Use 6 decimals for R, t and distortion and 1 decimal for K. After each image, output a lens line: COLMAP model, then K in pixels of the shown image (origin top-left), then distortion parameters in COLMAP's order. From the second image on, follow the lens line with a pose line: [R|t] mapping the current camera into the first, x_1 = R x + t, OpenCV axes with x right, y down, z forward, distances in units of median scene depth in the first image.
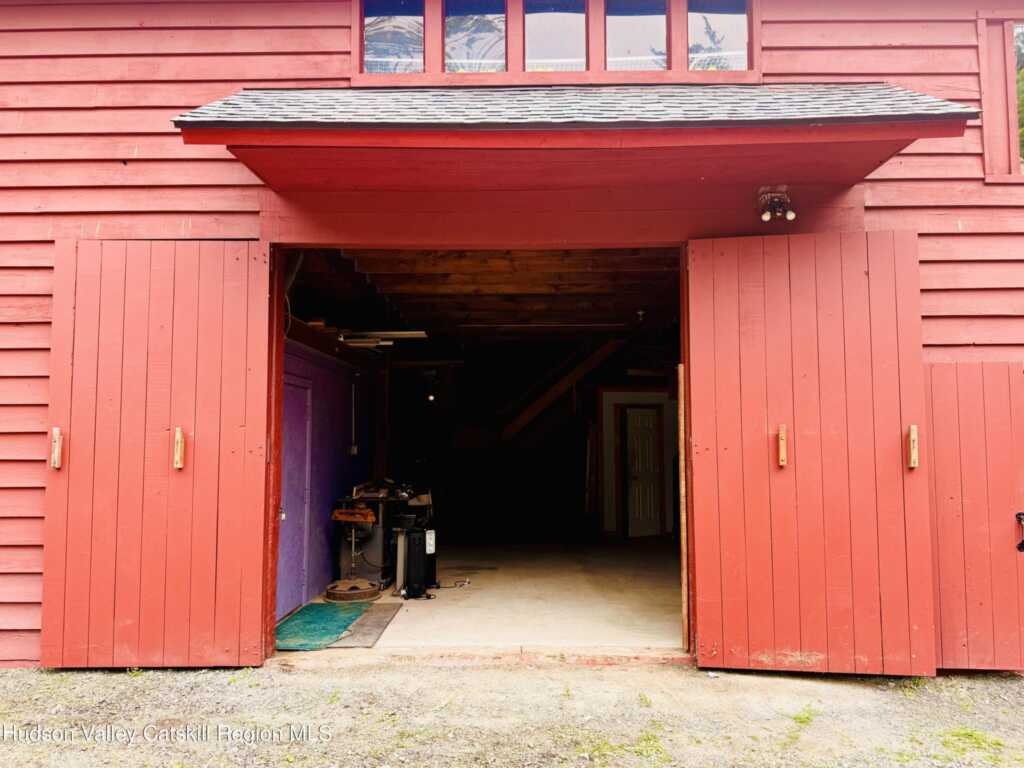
lens RADIAL K [[710.3, 0, 512.0], [0, 710.3, 384.0], [0, 0, 1]] dist [0.037134, -0.000124]
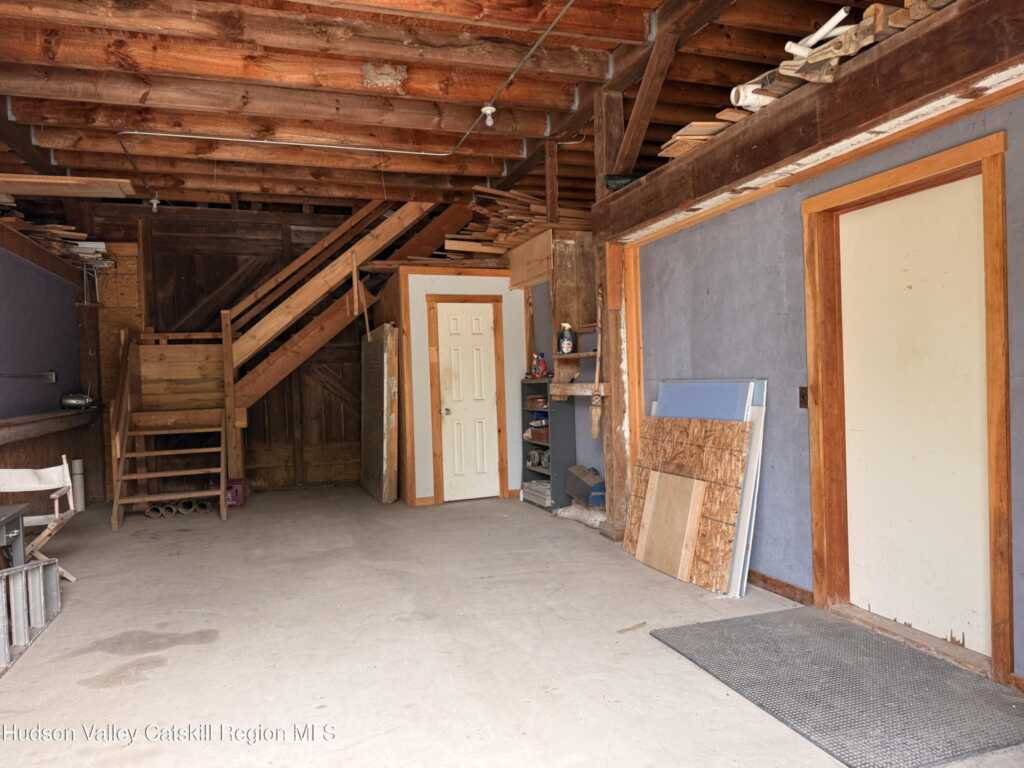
lens RADIAL K [[728.6, 0, 512.0], [0, 728.6, 384.0], [0, 0, 1]] dist [0.038932, -0.080290]
pose [[0.948132, -0.028148, 0.316627, 0.012493], [-0.002729, 0.995314, 0.096655, 0.044313], [-0.317864, -0.092506, 0.943613, 0.373453]]
